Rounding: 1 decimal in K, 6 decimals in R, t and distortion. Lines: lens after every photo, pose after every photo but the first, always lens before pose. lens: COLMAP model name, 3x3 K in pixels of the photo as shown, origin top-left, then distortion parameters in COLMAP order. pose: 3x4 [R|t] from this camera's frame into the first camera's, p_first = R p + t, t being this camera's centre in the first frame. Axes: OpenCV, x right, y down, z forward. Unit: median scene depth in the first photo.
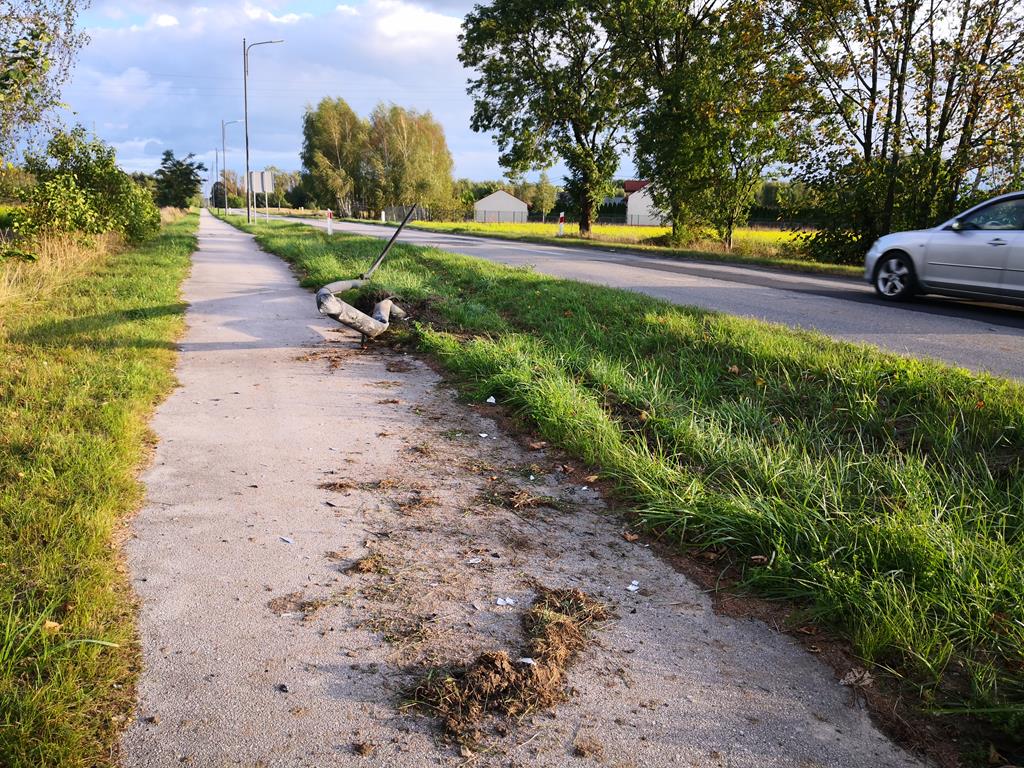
lens RADIAL K [[912.7, 0, 512.0], [0, 912.7, 384.0], [0, 0, 1]] dist [0.162591, -0.106618]
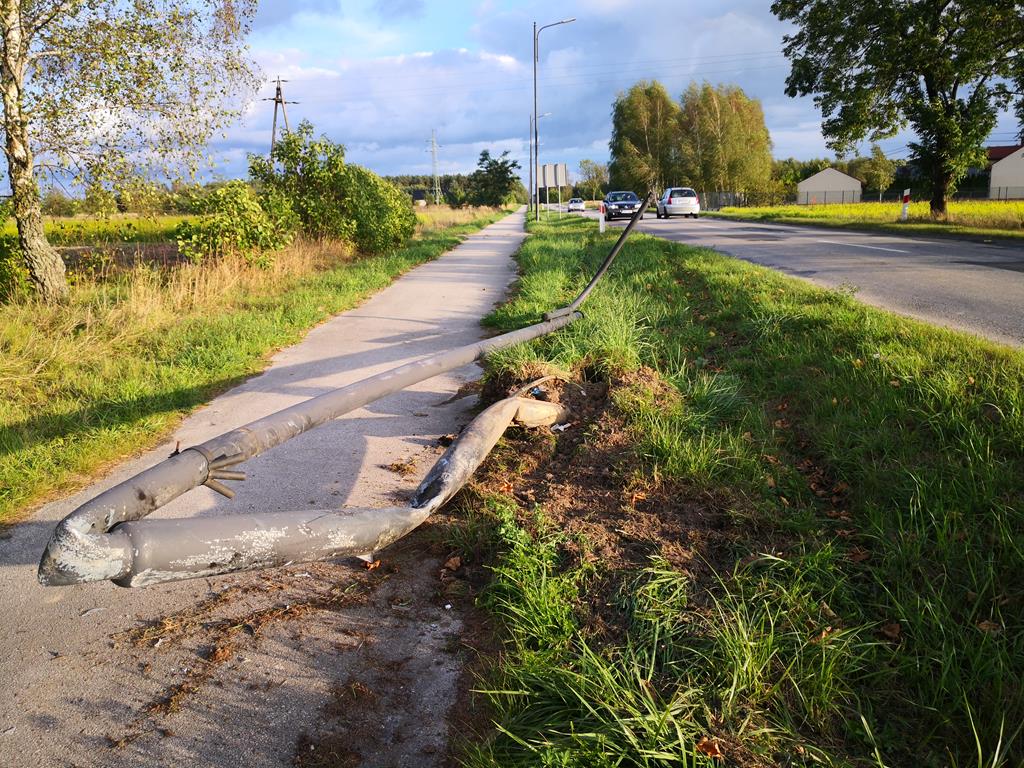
lens RADIAL K [[933.2, 0, 512.0], [0, 933.2, 384.0], [0, 0, 1]] dist [0.040321, 0.016380]
pose [[0.943914, 0.021801, -0.329472, 0.004107], [-0.018534, 0.999743, 0.013055, -0.019025], [0.329672, -0.006217, 0.944075, 0.099172]]
